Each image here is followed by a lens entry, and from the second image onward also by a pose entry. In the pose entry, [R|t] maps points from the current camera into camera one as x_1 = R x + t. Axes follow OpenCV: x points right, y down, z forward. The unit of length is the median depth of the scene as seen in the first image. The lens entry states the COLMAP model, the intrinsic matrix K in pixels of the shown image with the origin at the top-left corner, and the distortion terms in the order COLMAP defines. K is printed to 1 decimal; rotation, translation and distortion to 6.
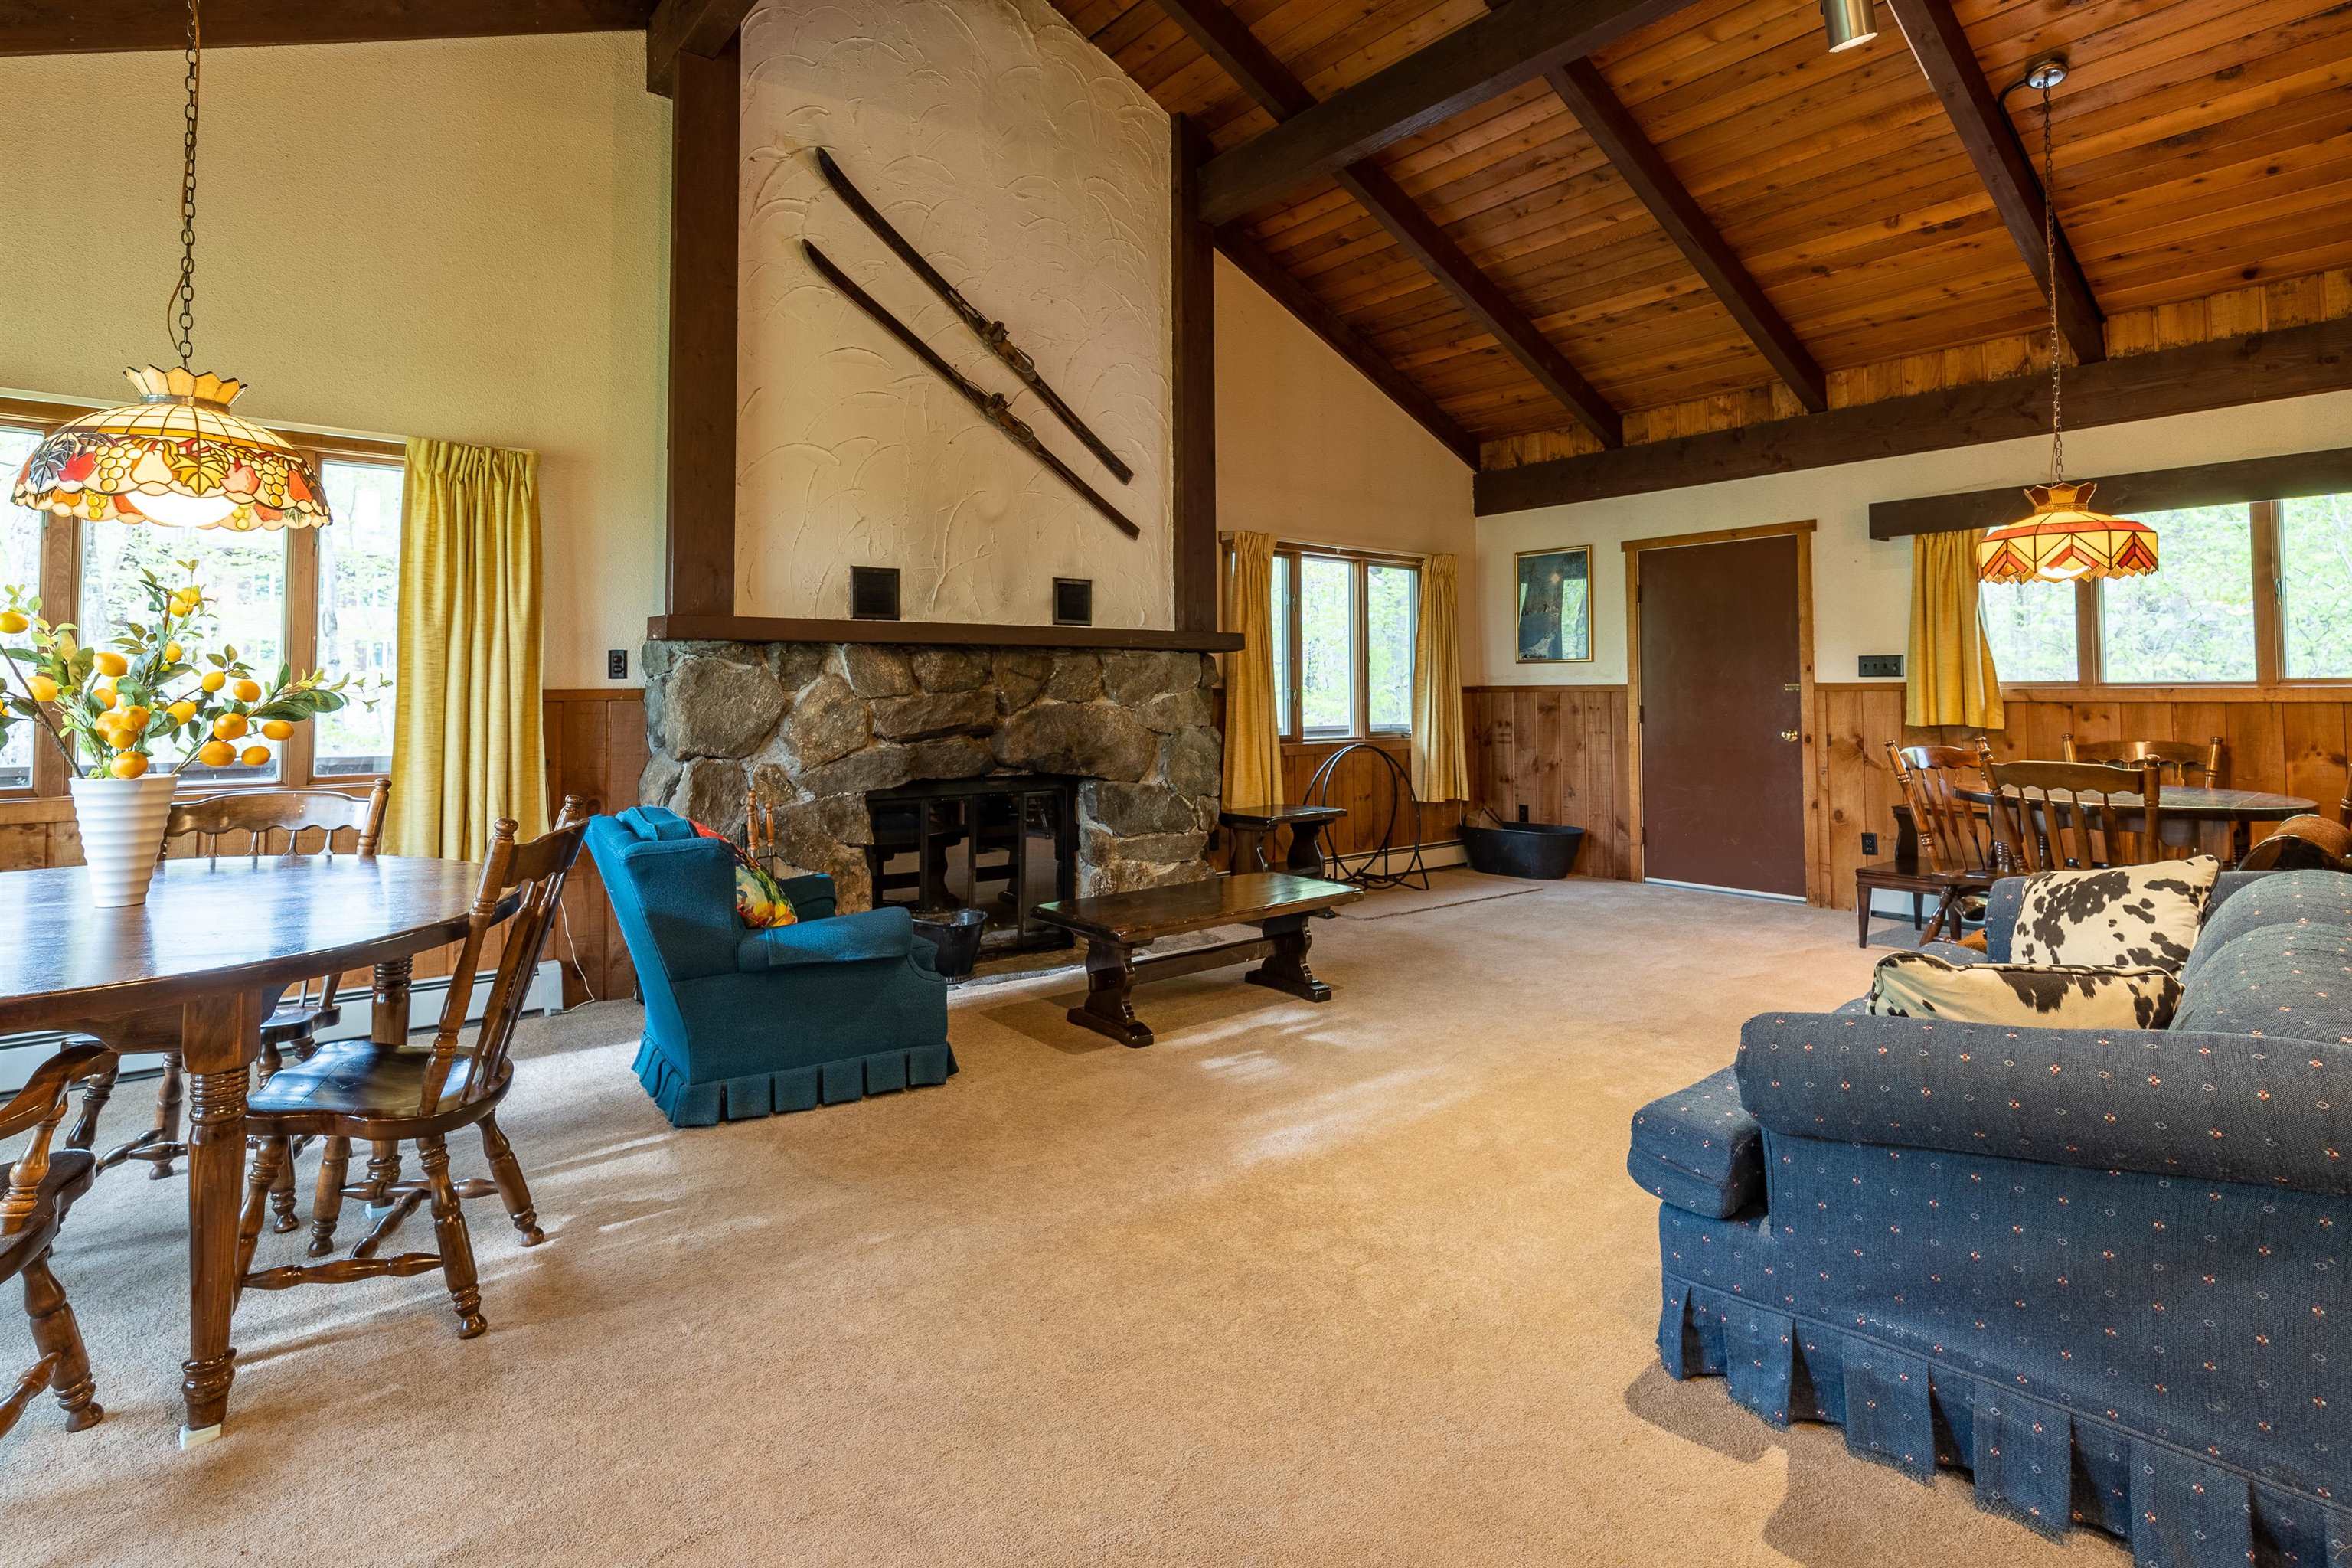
lens RADIAL K [[1101.9, 0, 1181.3], [0, 1101.9, 689.4], [0, 0, 1]] dist [-0.054215, -0.000036]
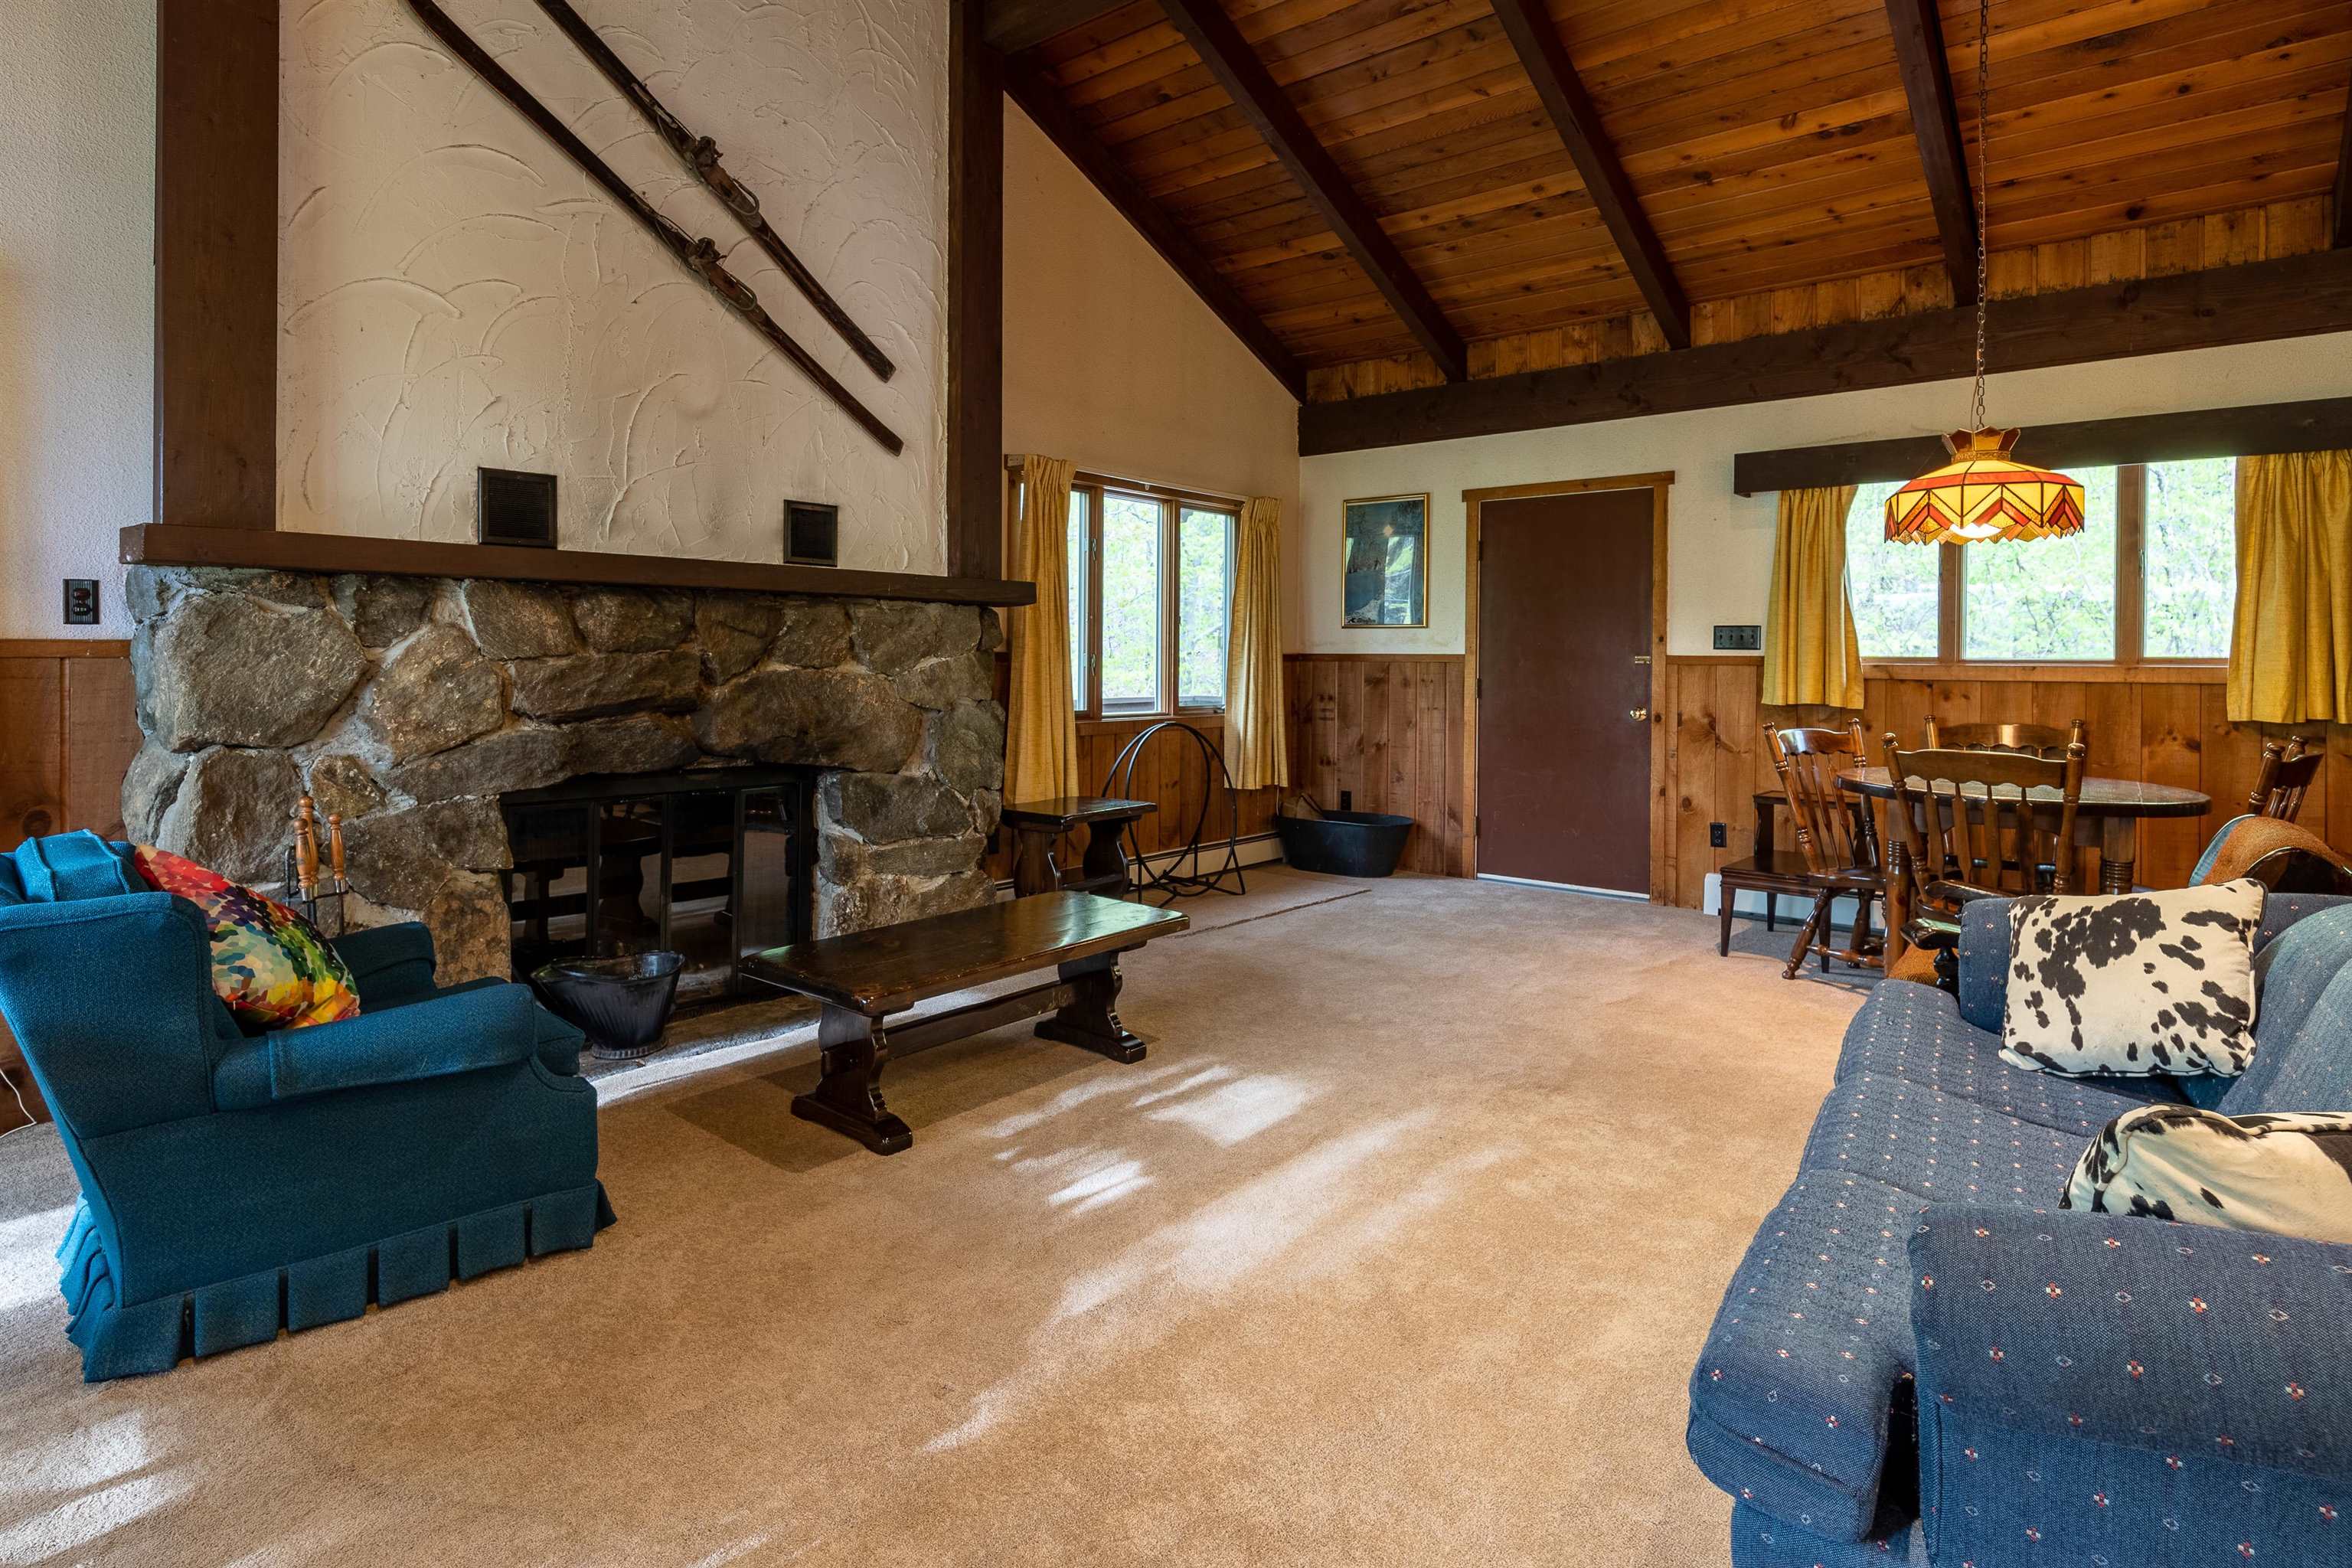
lens RADIAL K [[1162.0, 0, 1056.4], [0, 1162.0, 672.1], [0, 0, 1]] dist [0.001323, 0.000521]
pose [[0.995813, 0.012089, 0.090613, -0.002839], [-0.013516, 0.999794, 0.015153, 0.000249], [-0.090411, -0.016314, 0.995771, 0.171569]]
